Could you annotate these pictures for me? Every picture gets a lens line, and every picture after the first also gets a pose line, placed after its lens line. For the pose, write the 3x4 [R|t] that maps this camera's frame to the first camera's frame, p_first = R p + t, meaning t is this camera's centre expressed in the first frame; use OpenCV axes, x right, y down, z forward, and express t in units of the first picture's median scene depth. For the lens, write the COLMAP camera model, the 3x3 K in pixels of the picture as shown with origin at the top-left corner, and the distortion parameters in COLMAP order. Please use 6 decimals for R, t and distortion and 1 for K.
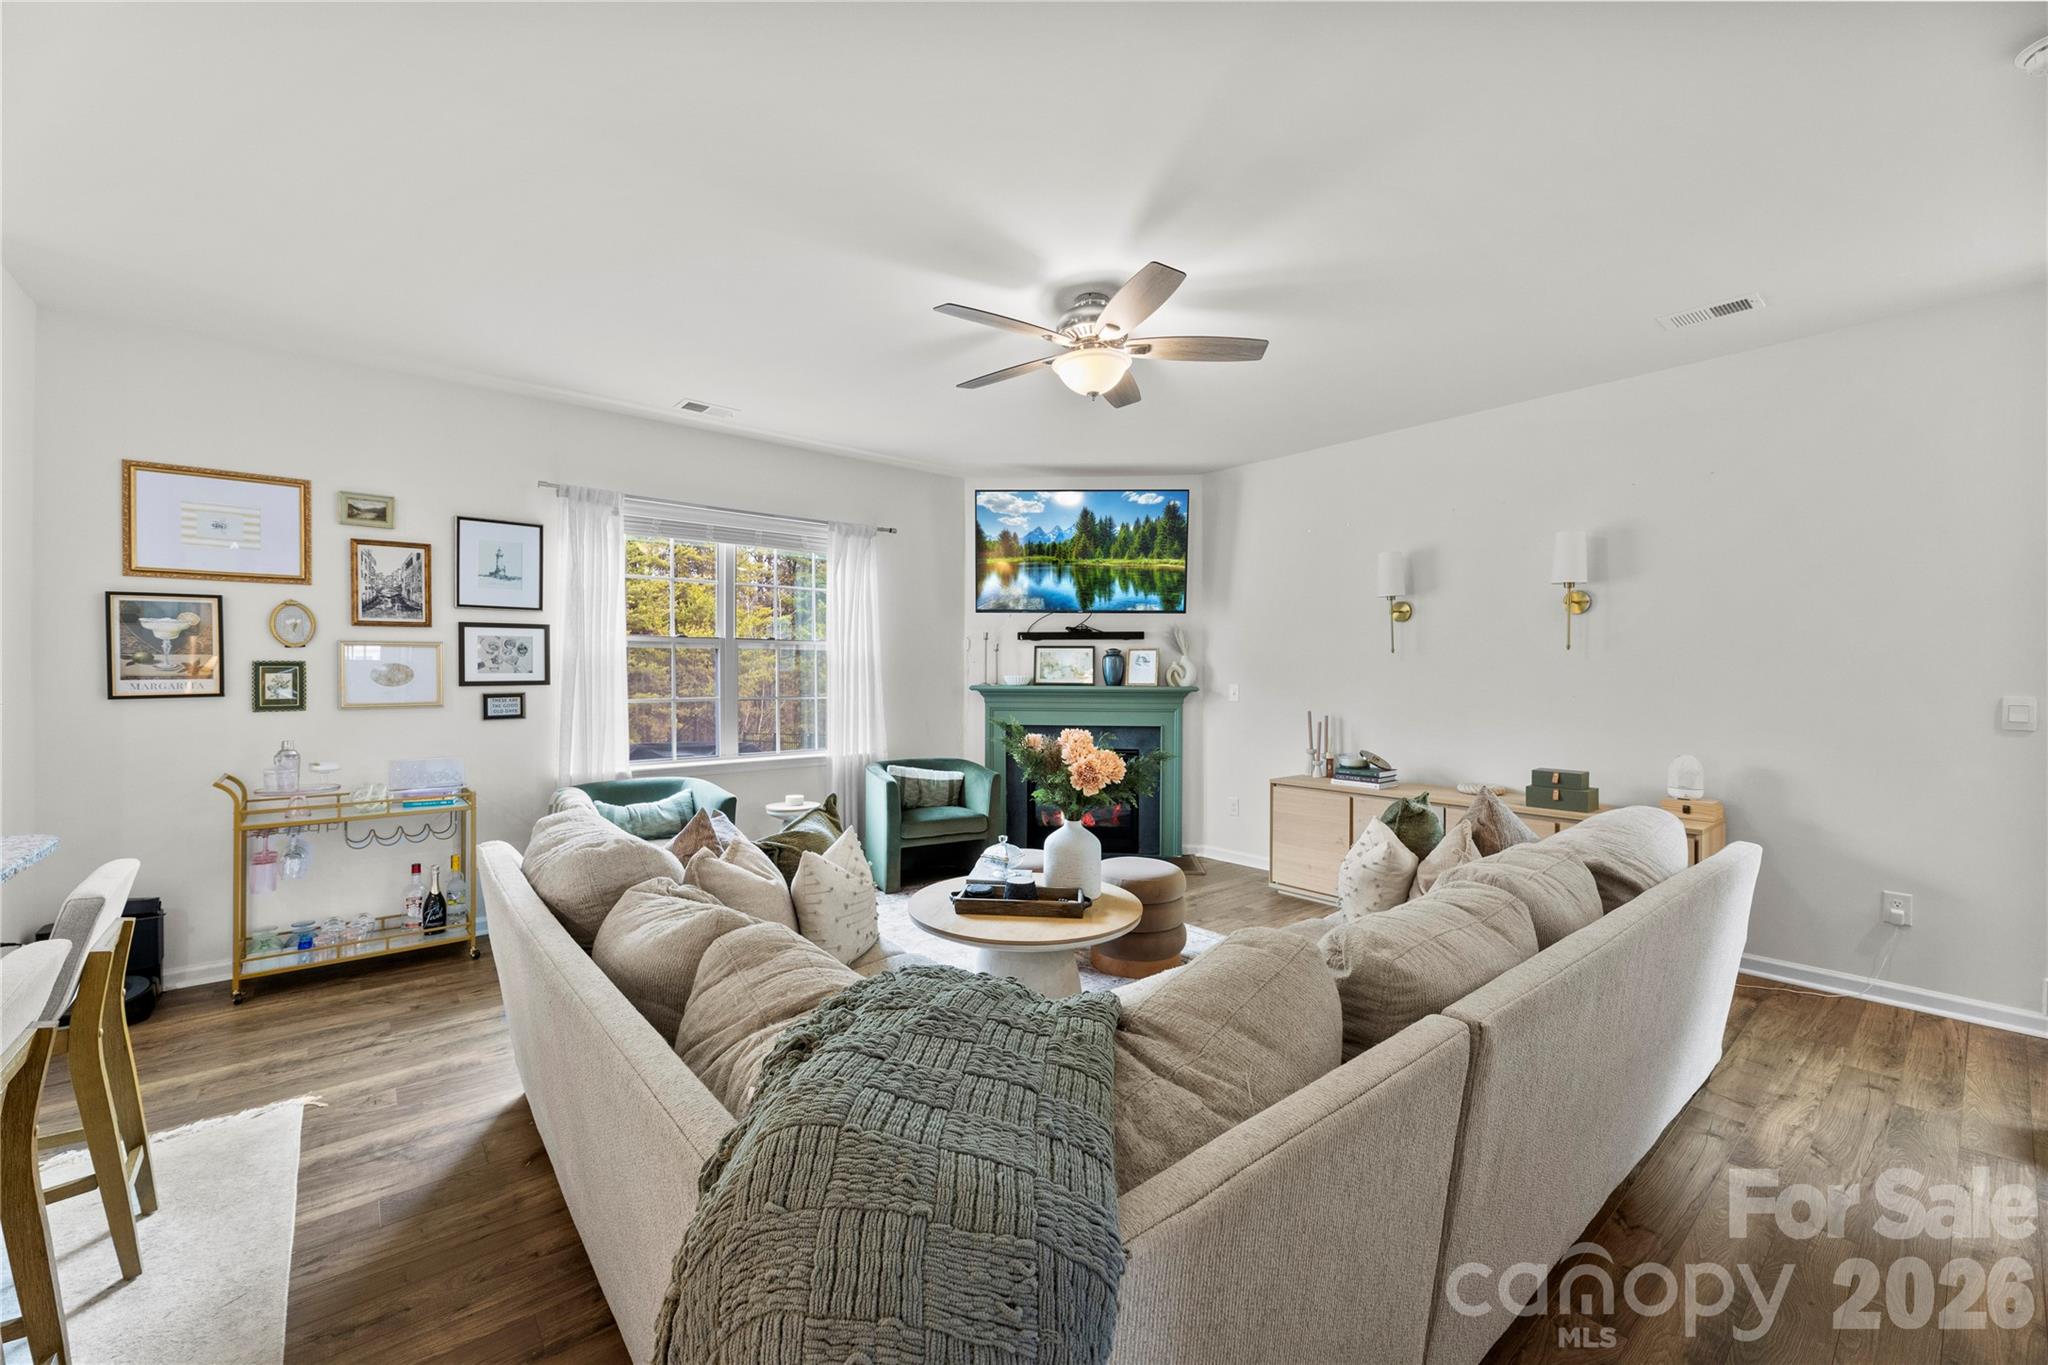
lens RADIAL K [[828.5, 0, 1010.5], [0, 828.5, 675.8], [0, 0, 1]] dist [0.002893, -0.000047]
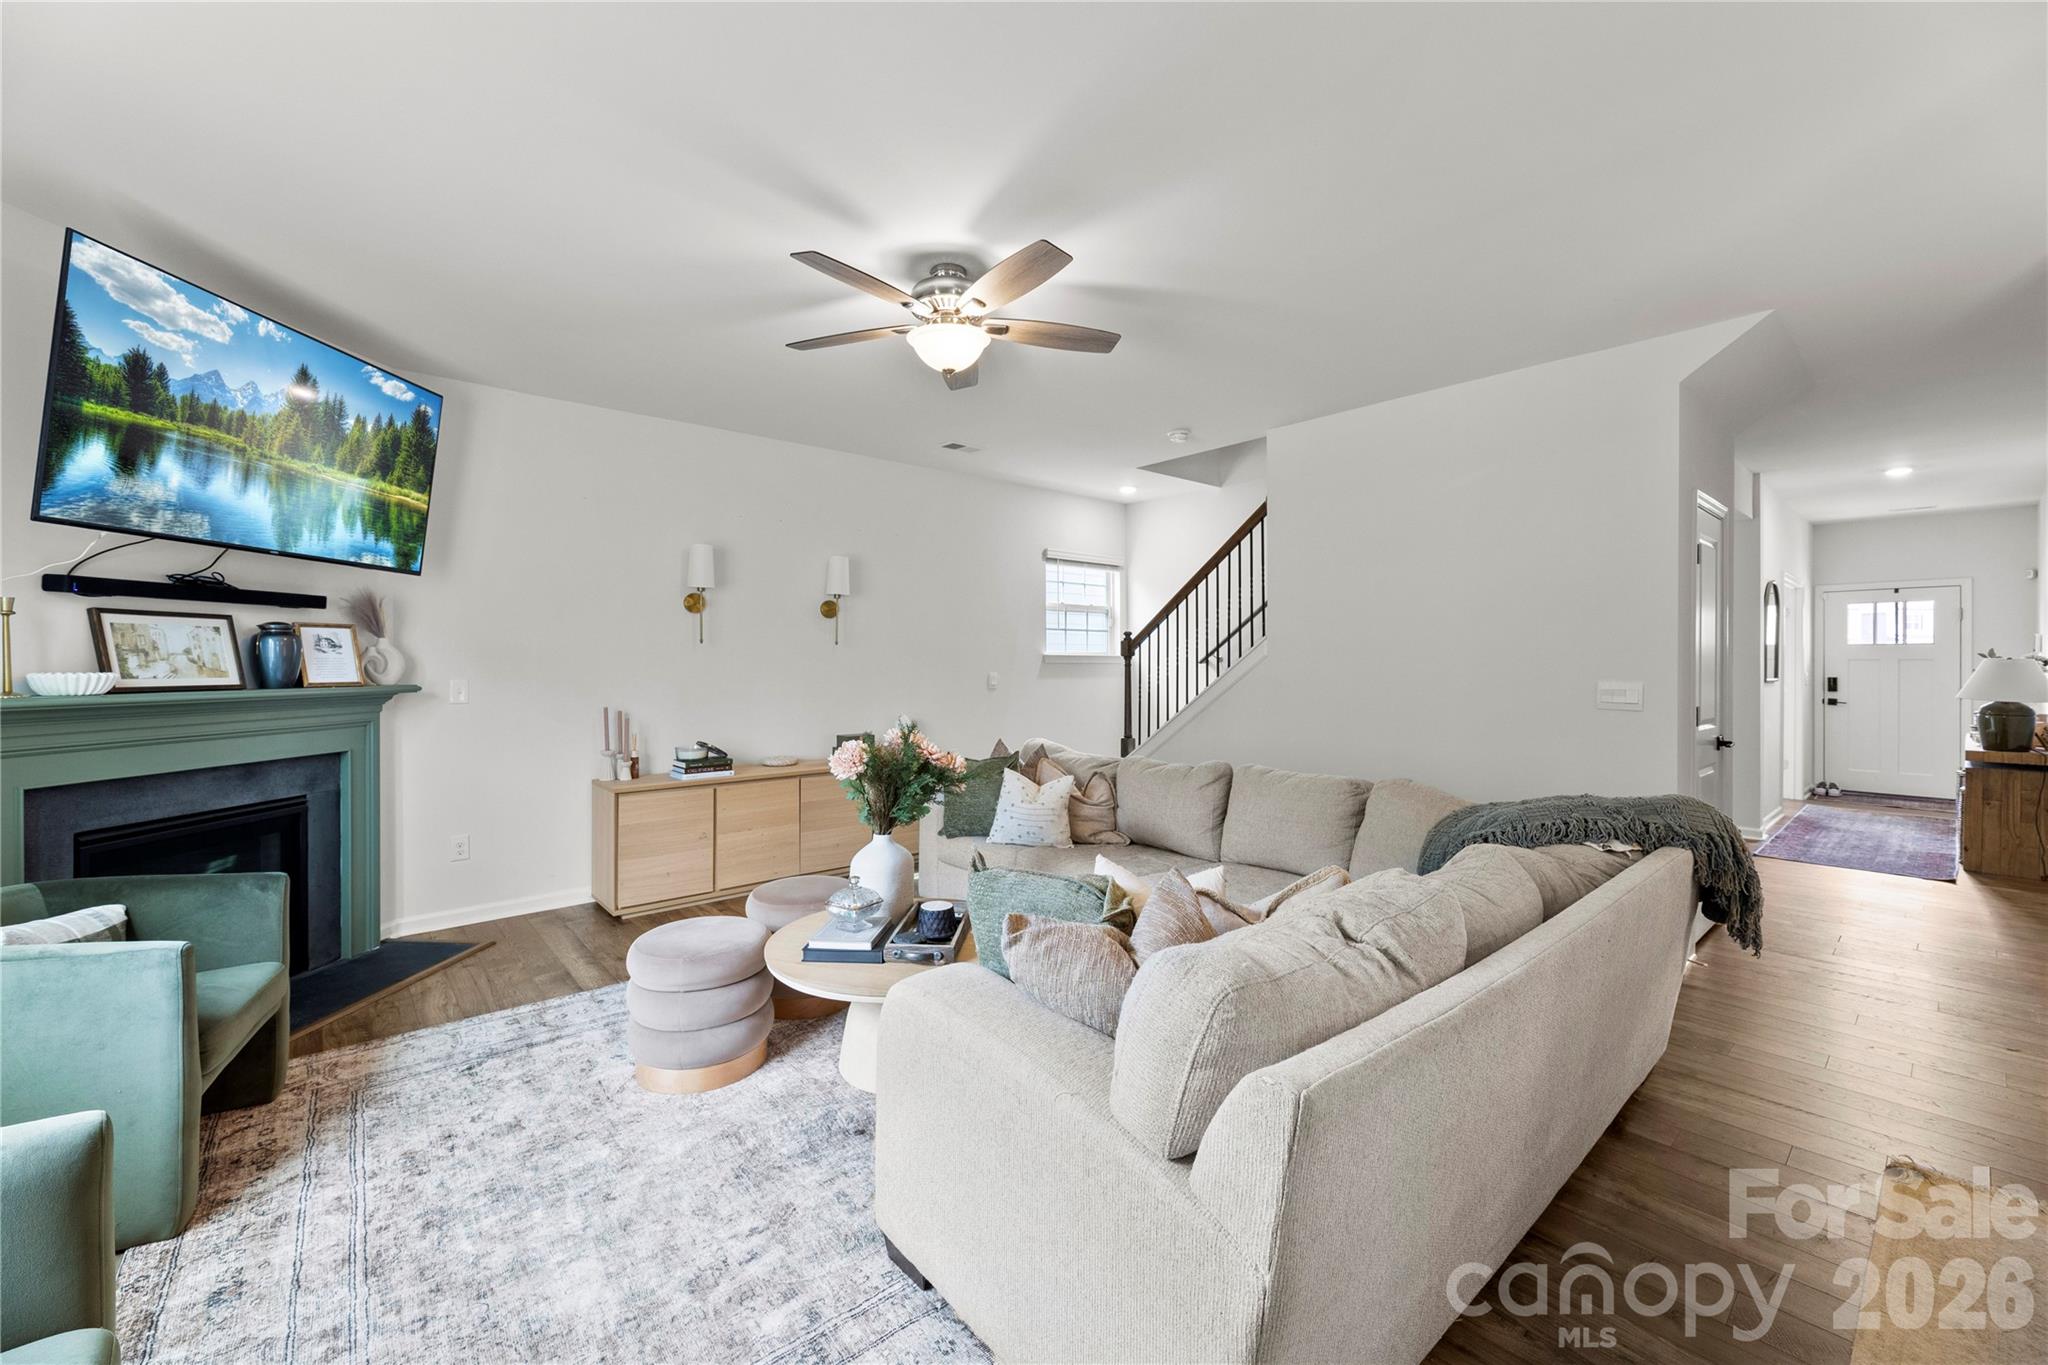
lens RADIAL K [[828.5, 0, 1010.1], [0, 828.5, 671.9], [0, 0, 1]] dist [0.002893, -0.000047]
pose [[-0.029800, -0.017865, 0.999396, -0.475460], [0.001929, 0.999837, 0.017930, -0.008603], [-0.999554, 0.002462, -0.029761, 0.542305]]
